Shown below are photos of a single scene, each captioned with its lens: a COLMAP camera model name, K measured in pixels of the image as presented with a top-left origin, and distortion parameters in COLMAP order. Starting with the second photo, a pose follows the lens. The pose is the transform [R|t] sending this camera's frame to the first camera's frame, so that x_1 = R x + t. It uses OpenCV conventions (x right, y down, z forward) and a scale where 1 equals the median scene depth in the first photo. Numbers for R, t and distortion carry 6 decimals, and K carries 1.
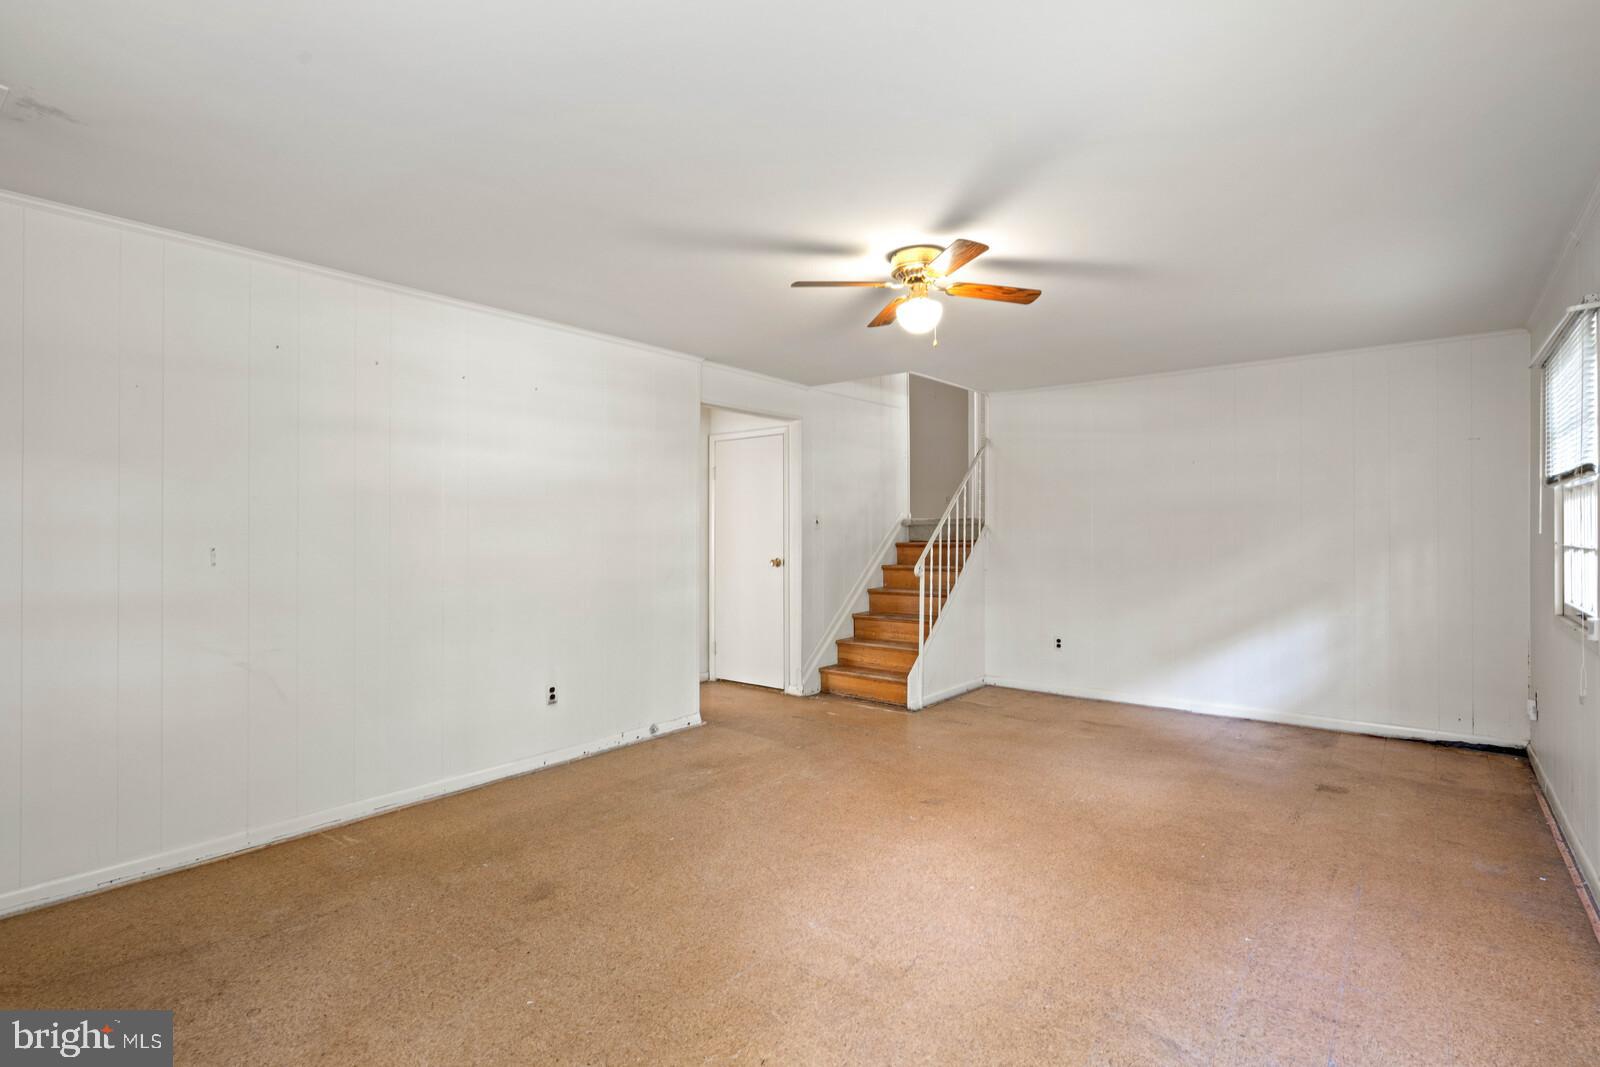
lens RADIAL K [[774.2, 0, 785.4], [0, 774.2, 515.5], [0, 0, 1]] dist [-0.000021, 0.000057]
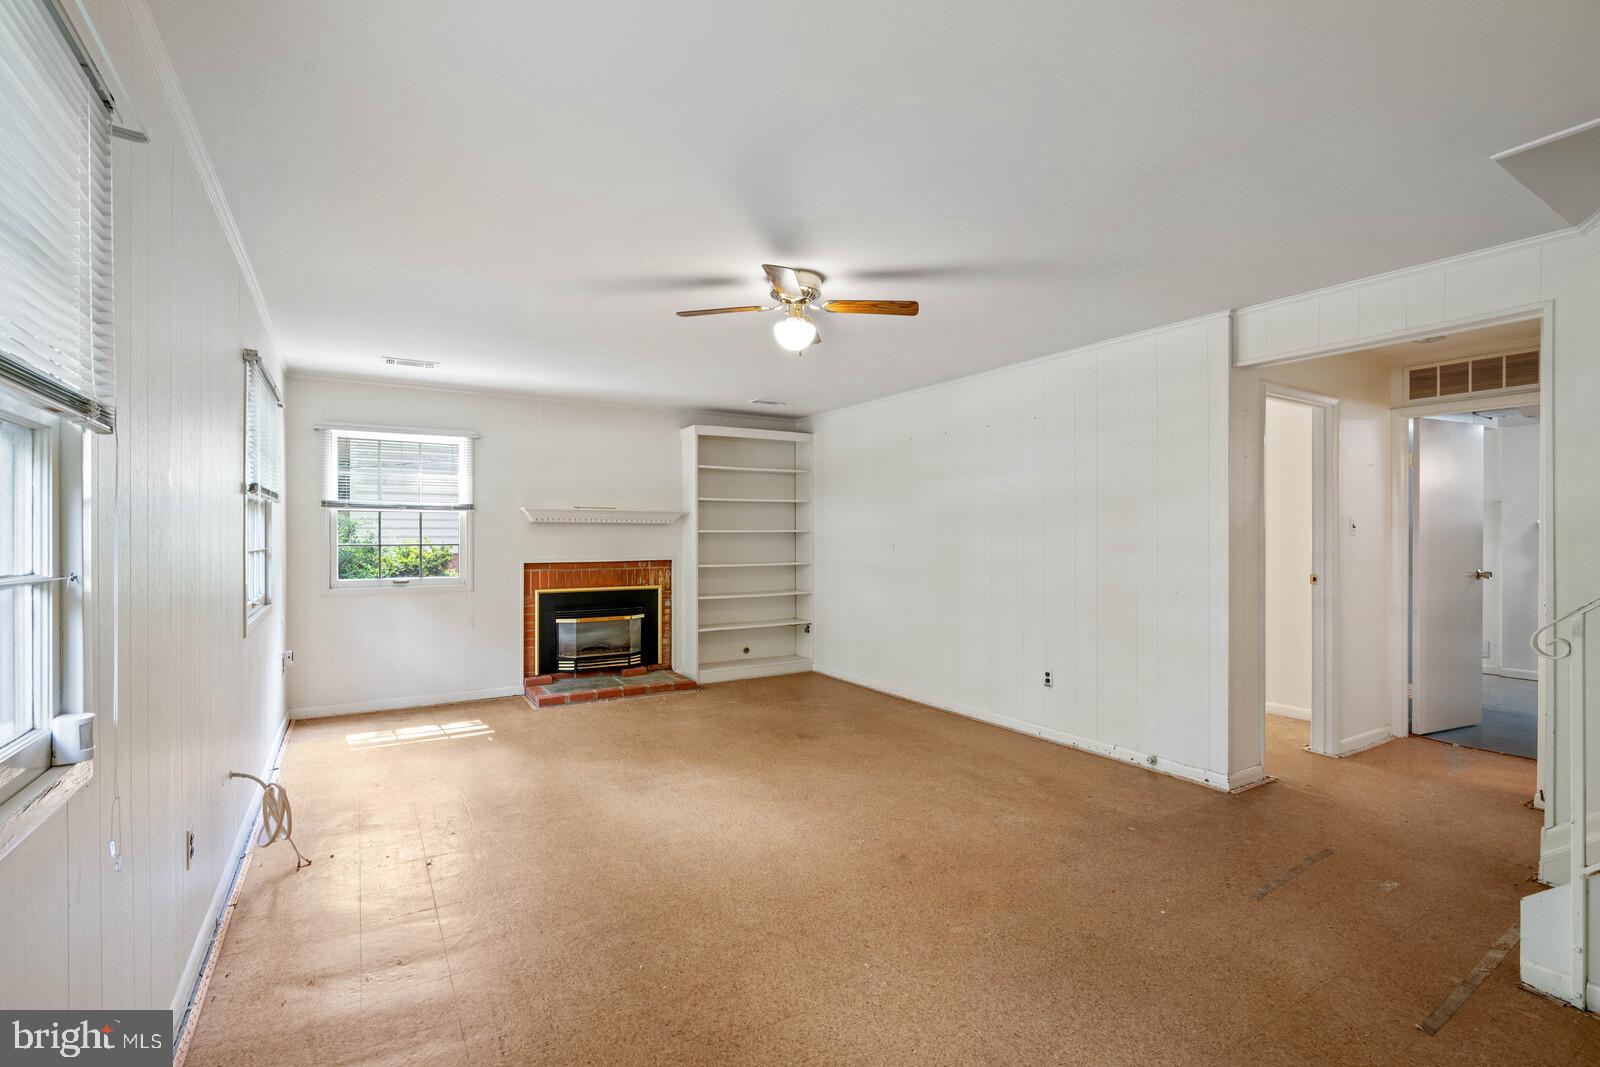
lens RADIAL K [[720.2, 0, 793.6], [0, 720.2, 539.1], [0, 0, 1]] dist [-0.009152, 0.000737]
pose [[-0.331769, 0.004936, -0.943348, 0.924031], [0.019610, 0.999806, -0.001665, 0.019968], [0.943157, -0.019052, -0.331801, 1.109676]]
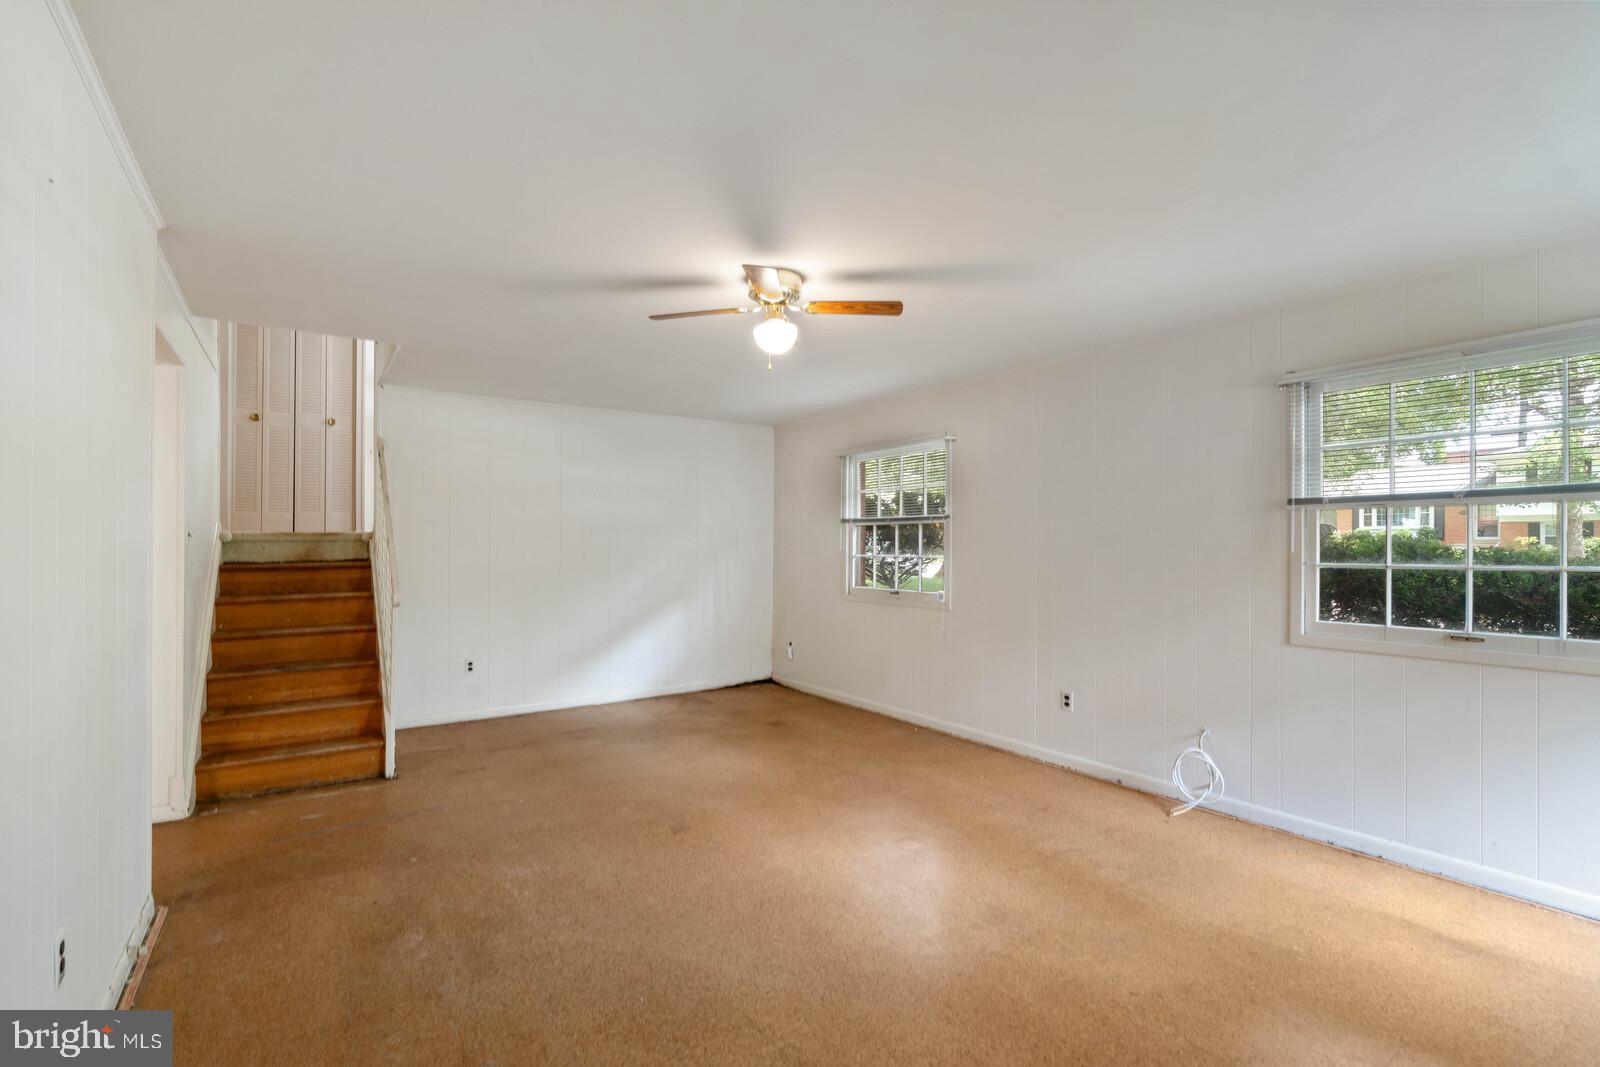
lens RADIAL K [[720.2, 0, 793.6], [0, 720.2, 539.1], [0, 0, 1]] dist [-0.009152, 0.000737]
pose [[0.276214, 0.012735, 0.961012, -0.612681], [-0.018582, 0.999796, -0.007908, 0.012325], [-0.960916, -0.015673, 0.276395, 0.596856]]
